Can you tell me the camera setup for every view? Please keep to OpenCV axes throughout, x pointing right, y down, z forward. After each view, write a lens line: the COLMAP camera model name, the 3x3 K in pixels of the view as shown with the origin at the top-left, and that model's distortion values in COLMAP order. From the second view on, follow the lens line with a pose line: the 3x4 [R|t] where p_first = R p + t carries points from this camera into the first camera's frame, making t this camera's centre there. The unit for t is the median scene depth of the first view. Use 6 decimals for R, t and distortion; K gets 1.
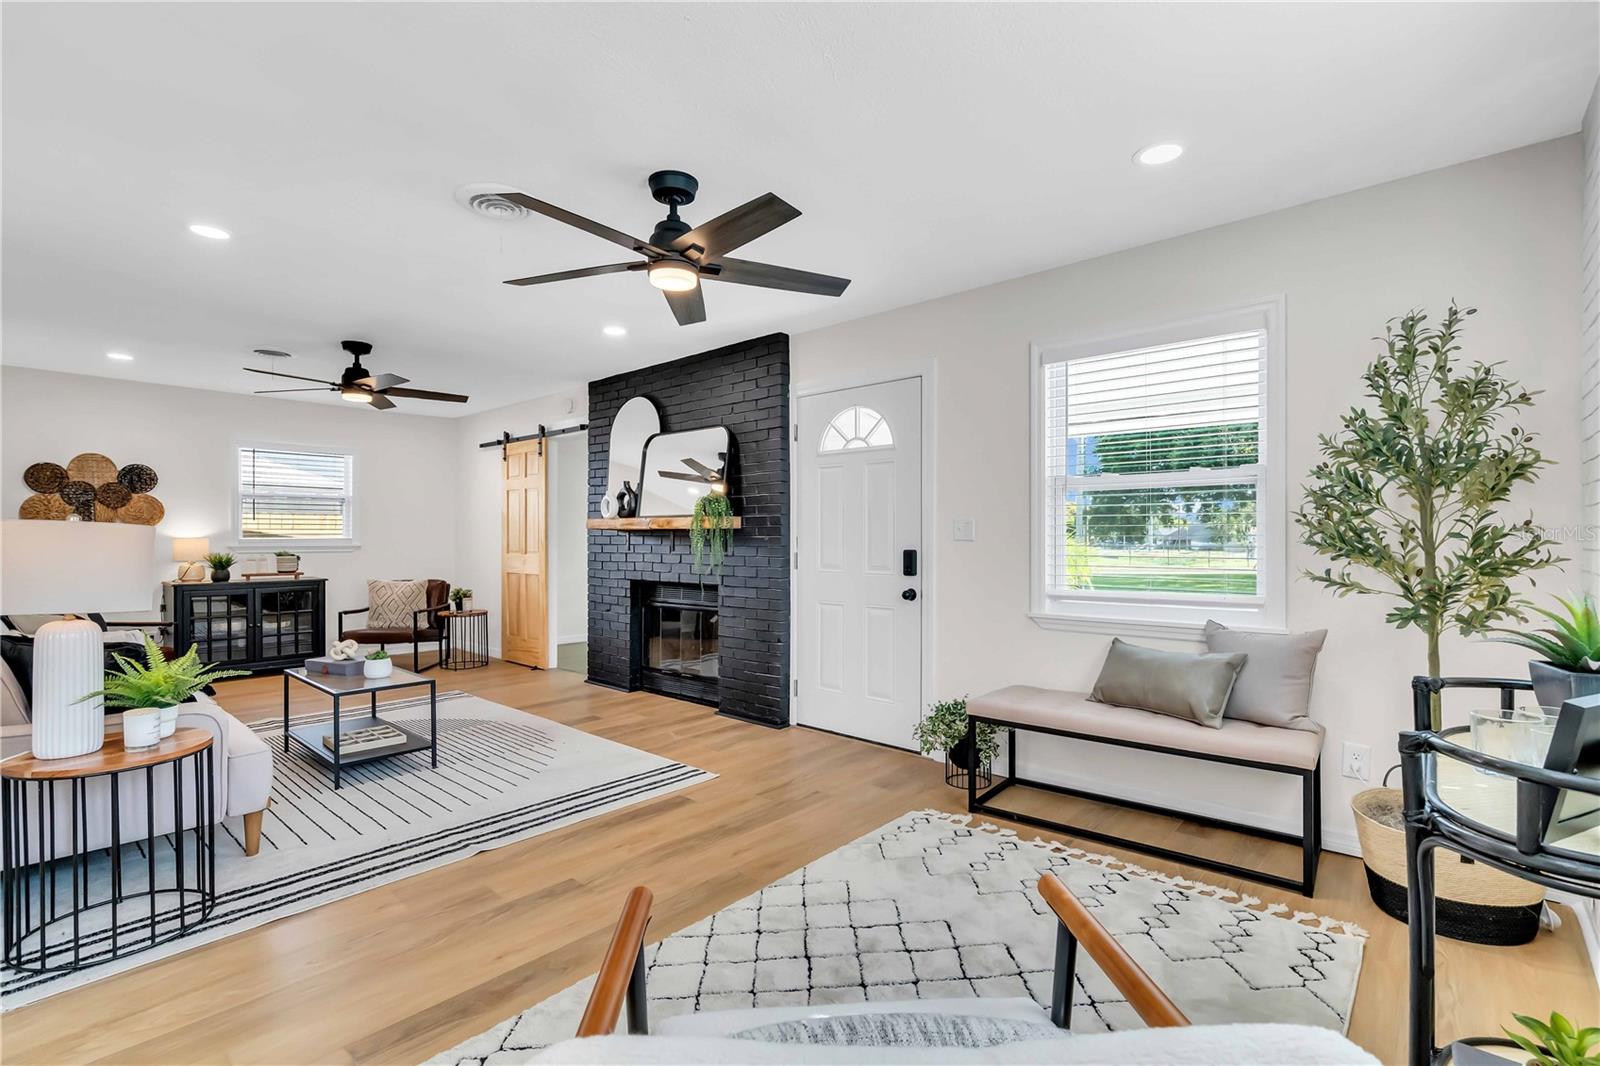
lens RADIAL K [[732.8, 0, 807.3], [0, 732.8, 543.1], [0, 0, 1]] dist [-0.002757, -0.000190]
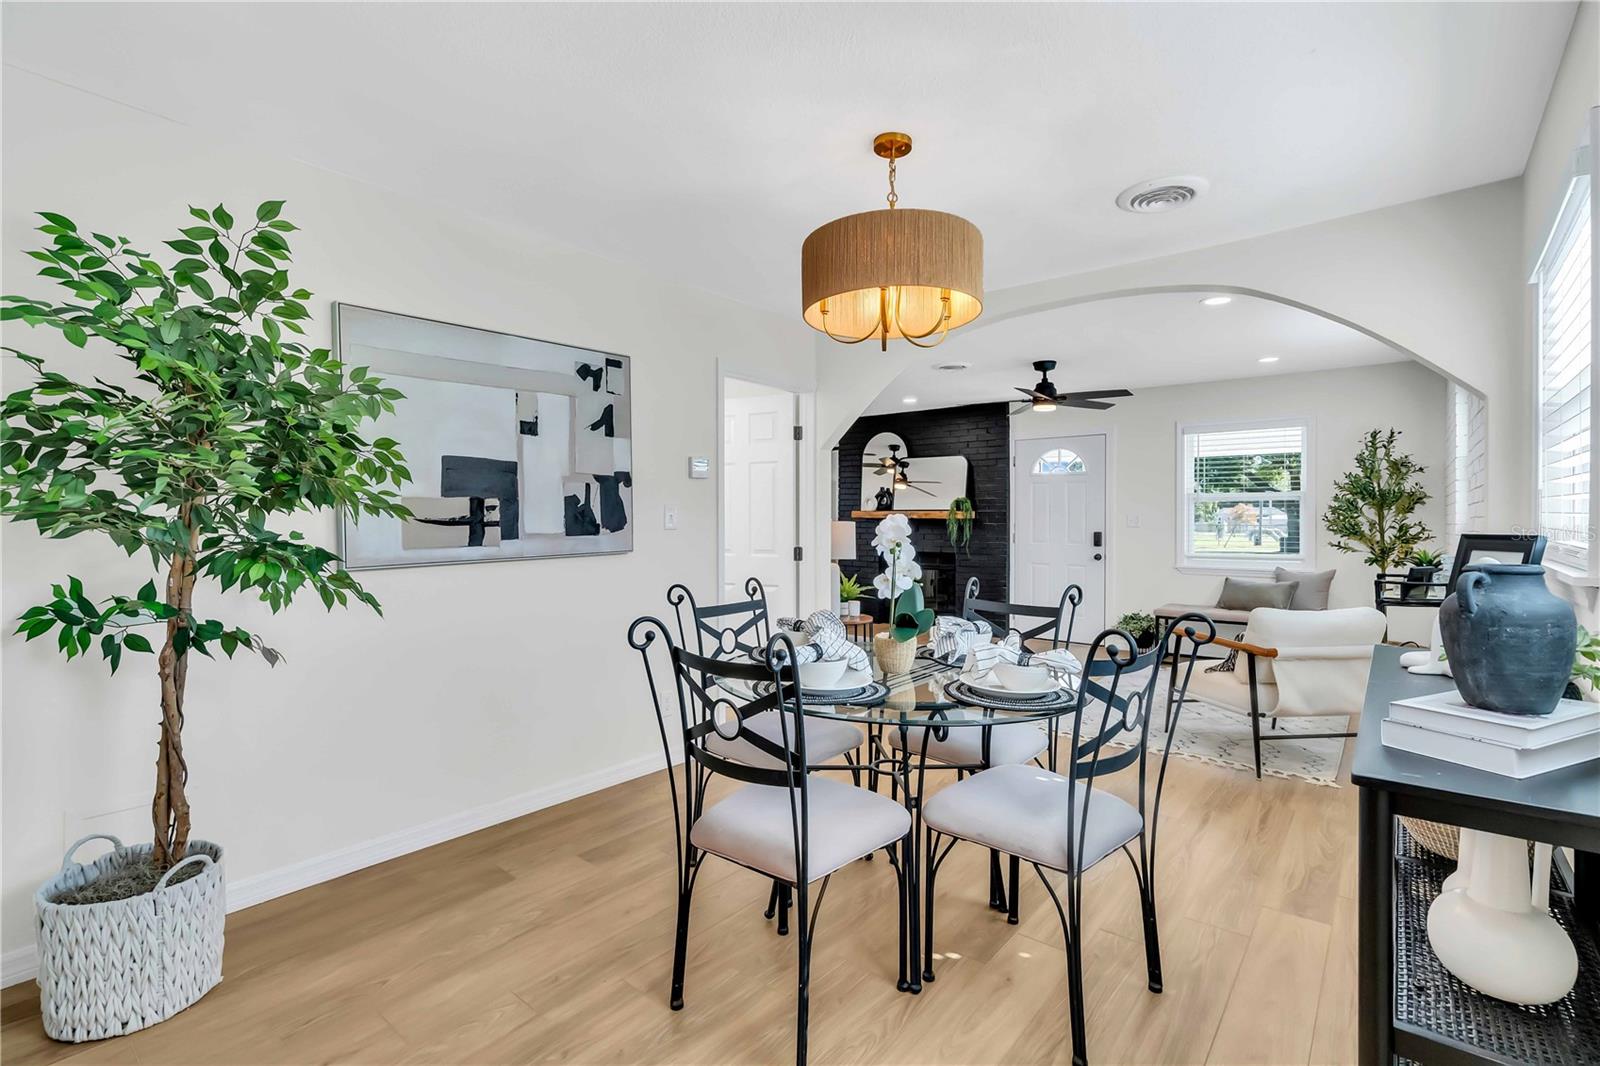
lens RADIAL K [[731.2, 0, 799.0], [0, 731.2, 526.8], [0, 0, 1]] dist [-0.007632, 0.000251]
pose [[0.999576, -0.000208, 0.029131, -1.048900], [-0.000019, 0.999970, 0.007789, -0.027566], [-0.029132, -0.007786, 0.999545, -1.234407]]
